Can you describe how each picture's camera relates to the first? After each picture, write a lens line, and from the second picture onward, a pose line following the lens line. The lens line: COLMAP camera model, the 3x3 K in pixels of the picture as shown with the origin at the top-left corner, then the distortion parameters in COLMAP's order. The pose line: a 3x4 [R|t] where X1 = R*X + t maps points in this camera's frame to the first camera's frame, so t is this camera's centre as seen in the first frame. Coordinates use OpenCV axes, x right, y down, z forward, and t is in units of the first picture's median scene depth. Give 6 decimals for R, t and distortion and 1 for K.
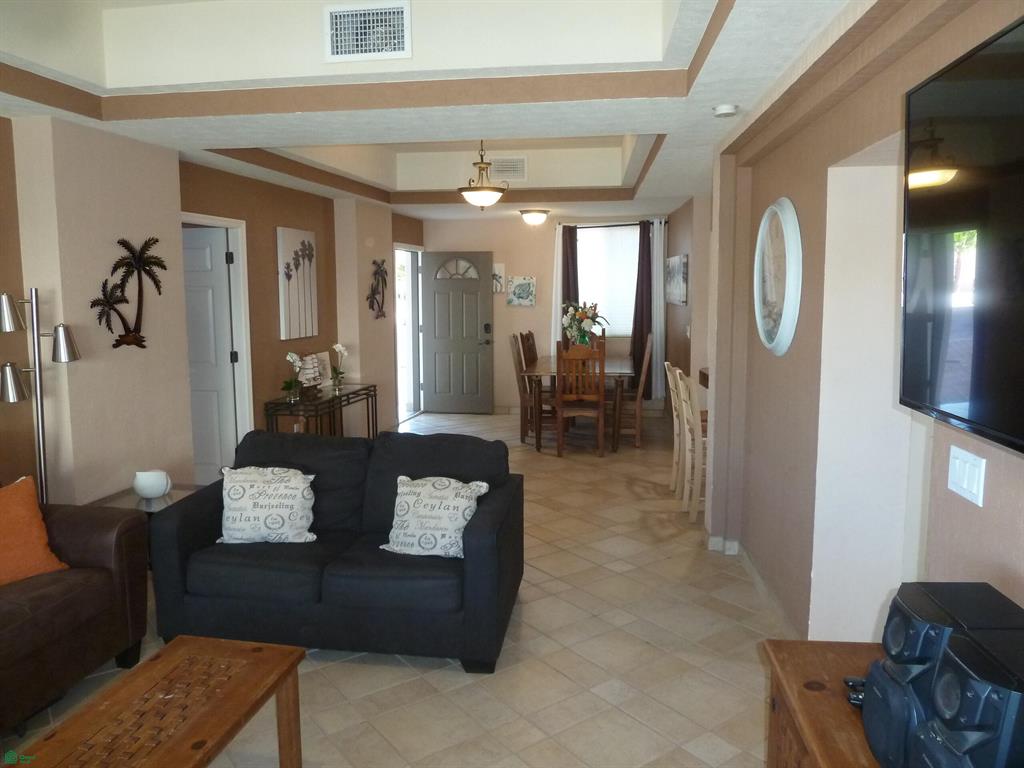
lens RADIAL K [[767.7, 0, 511.1], [0, 767.7, 381.3], [0, 0, 1]] dist [-0.036538, 0.012674]
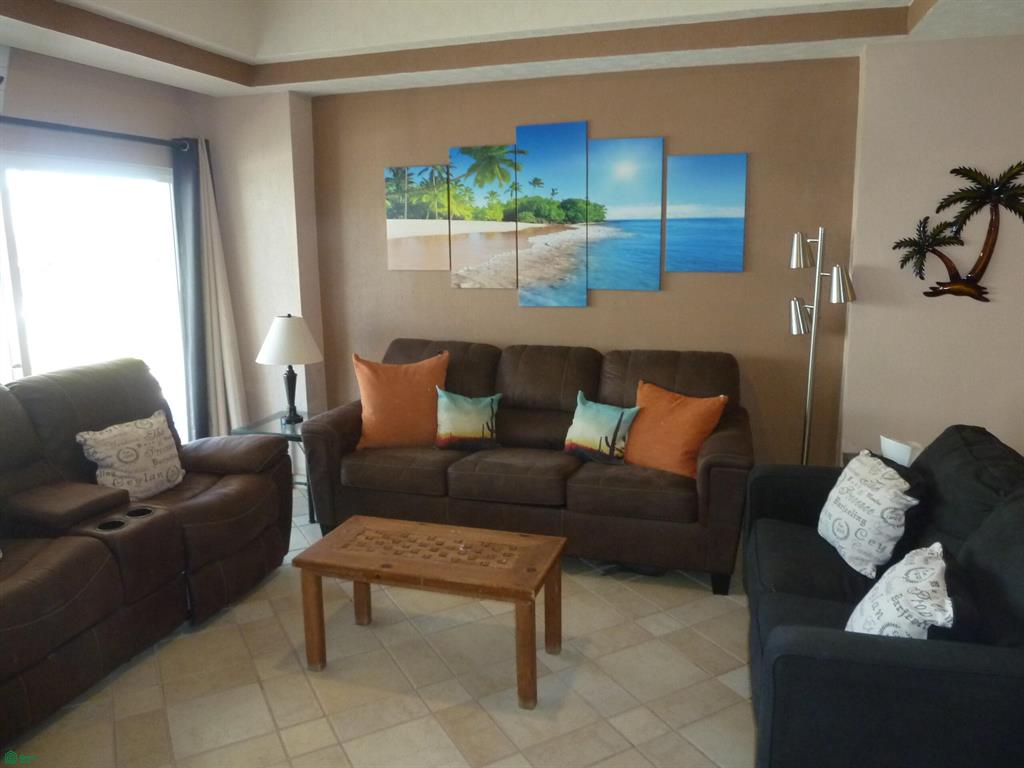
lens RADIAL K [[767.7, 0, 512.7], [0, 767.7, 386.1], [0, 0, 1]] dist [-0.036538, 0.012674]
pose [[-0.130718, 0.195274, -0.971999, 0.454694], [-0.112526, 0.971153, 0.210237, -0.082894], [0.985013, 0.136856, -0.104973, 0.715826]]
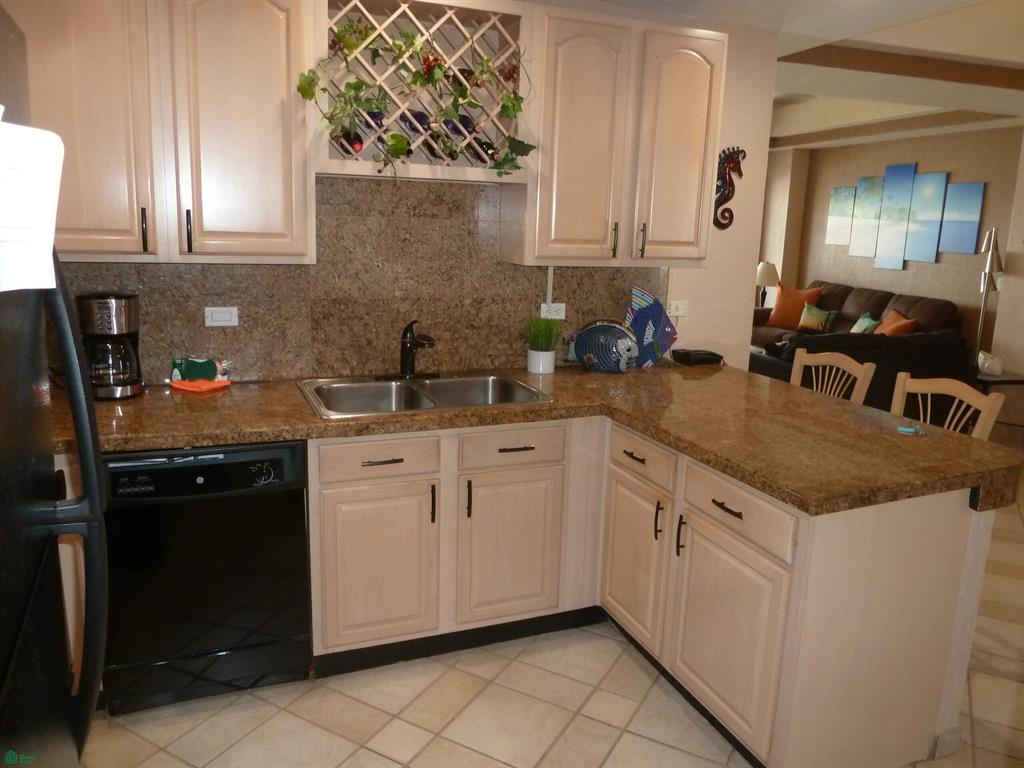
lens RADIAL K [[767.7, 0, 512.2], [0, 767.7, 381.5], [0, 0, 1]] dist [-0.036538, 0.012674]
pose [[-0.903835, 0.077761, -0.420757, 1.068171], [-0.067920, 0.944806, 0.320513, -0.263406], [0.422457, 0.318268, -0.848667, 2.054605]]
